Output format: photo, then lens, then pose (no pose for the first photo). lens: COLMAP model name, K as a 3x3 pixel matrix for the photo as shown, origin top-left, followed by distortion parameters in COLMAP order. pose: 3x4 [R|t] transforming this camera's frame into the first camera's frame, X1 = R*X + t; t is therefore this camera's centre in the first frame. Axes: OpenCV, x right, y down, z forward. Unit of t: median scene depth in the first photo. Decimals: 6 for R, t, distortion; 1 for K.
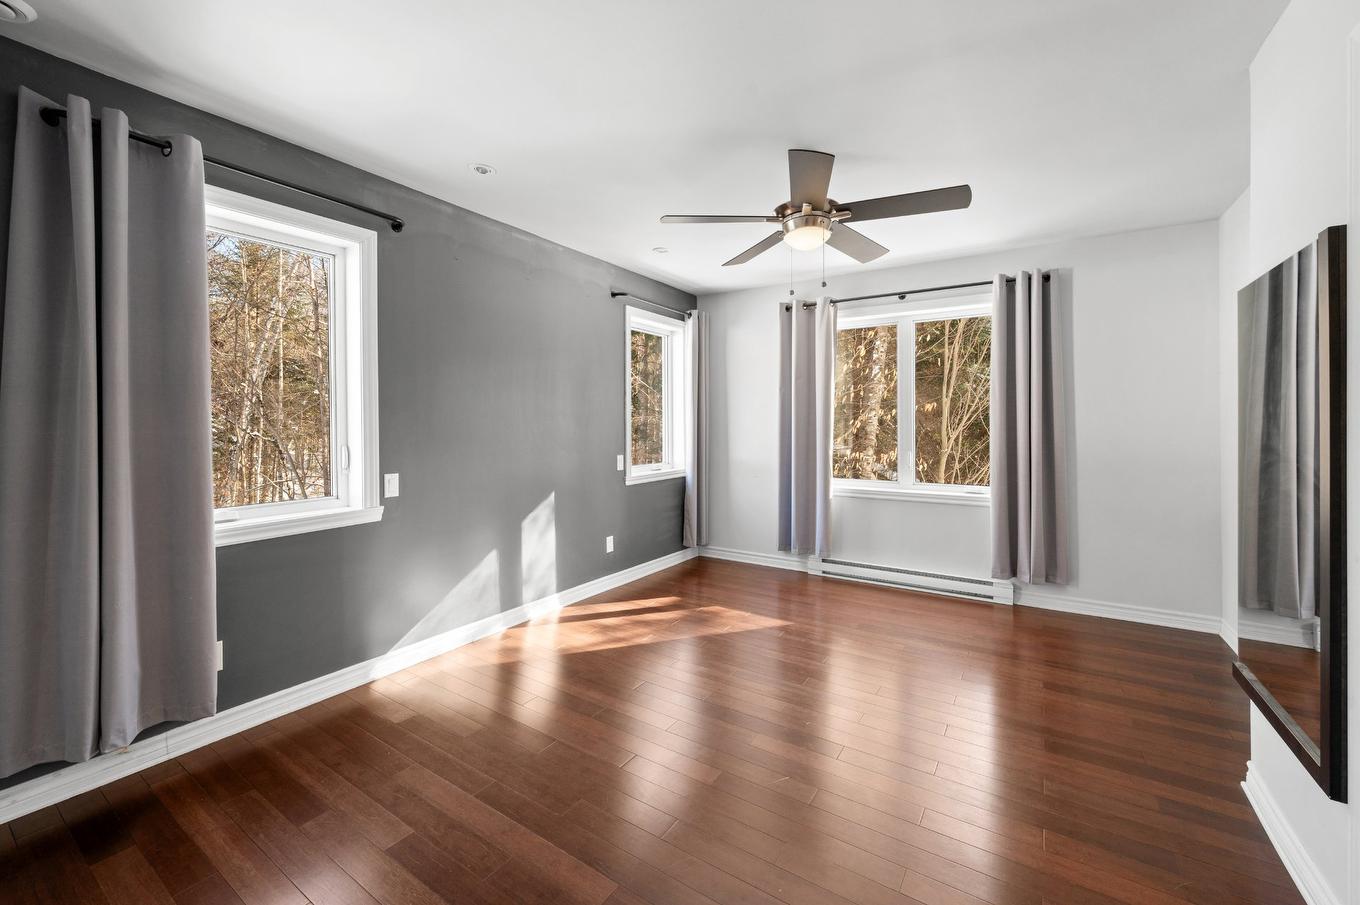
lens RADIAL K [[543.7, 0, 678.4], [0, 543.7, 430.8], [0, 0, 1]] dist [0.000686, -0.000010]
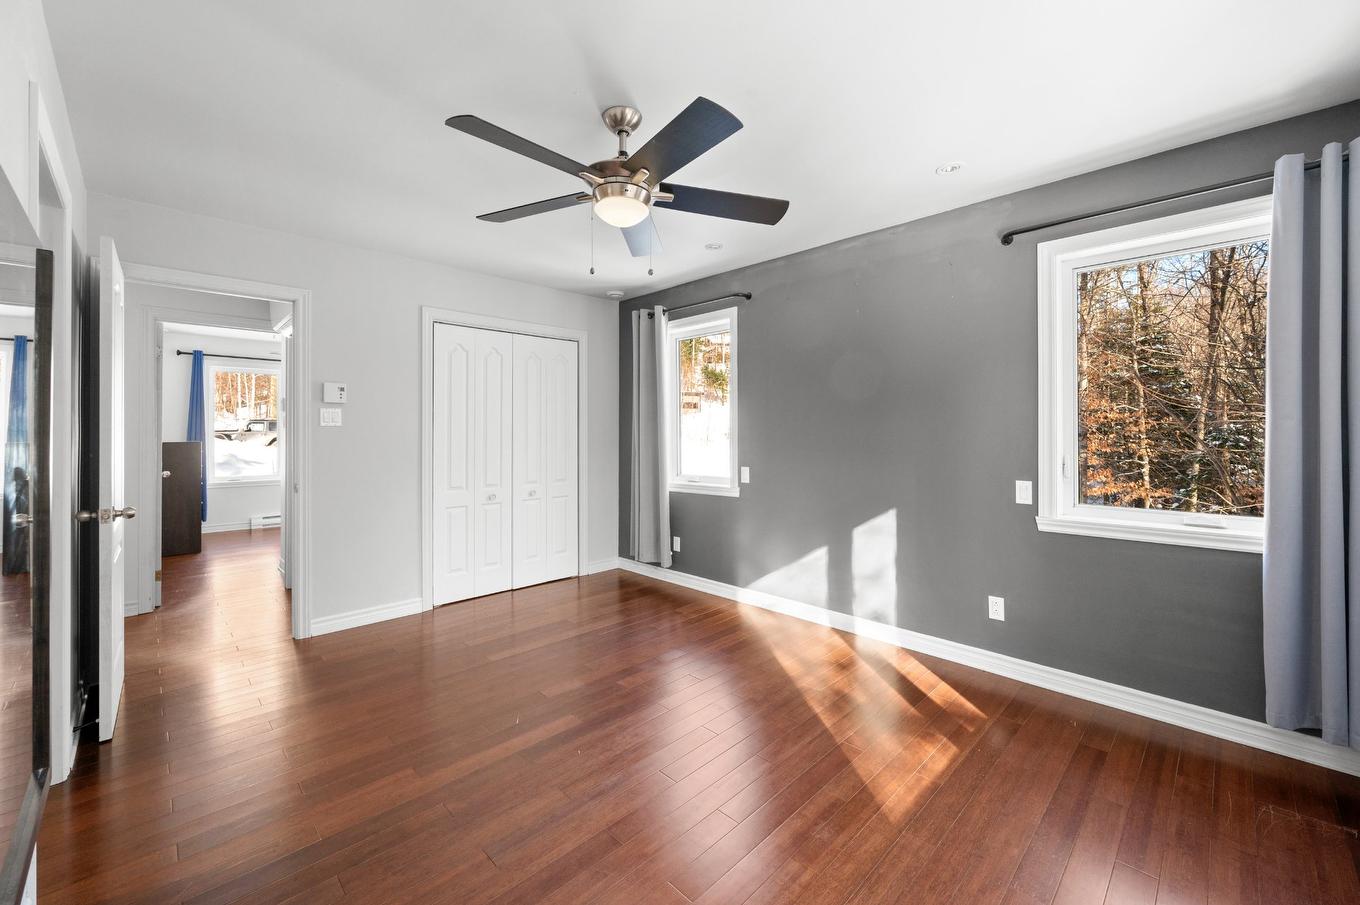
lens RADIAL K [[543.7, 0, 678.4], [0, 543.7, 430.8], [0, 0, 1]] dist [0.000686, -0.000010]
pose [[-0.209259, 0.001259, -0.977859, 0.760771], [-0.006820, 0.999973, 0.002747, -0.016819], [0.977836, 0.007244, -0.209245, 0.913433]]
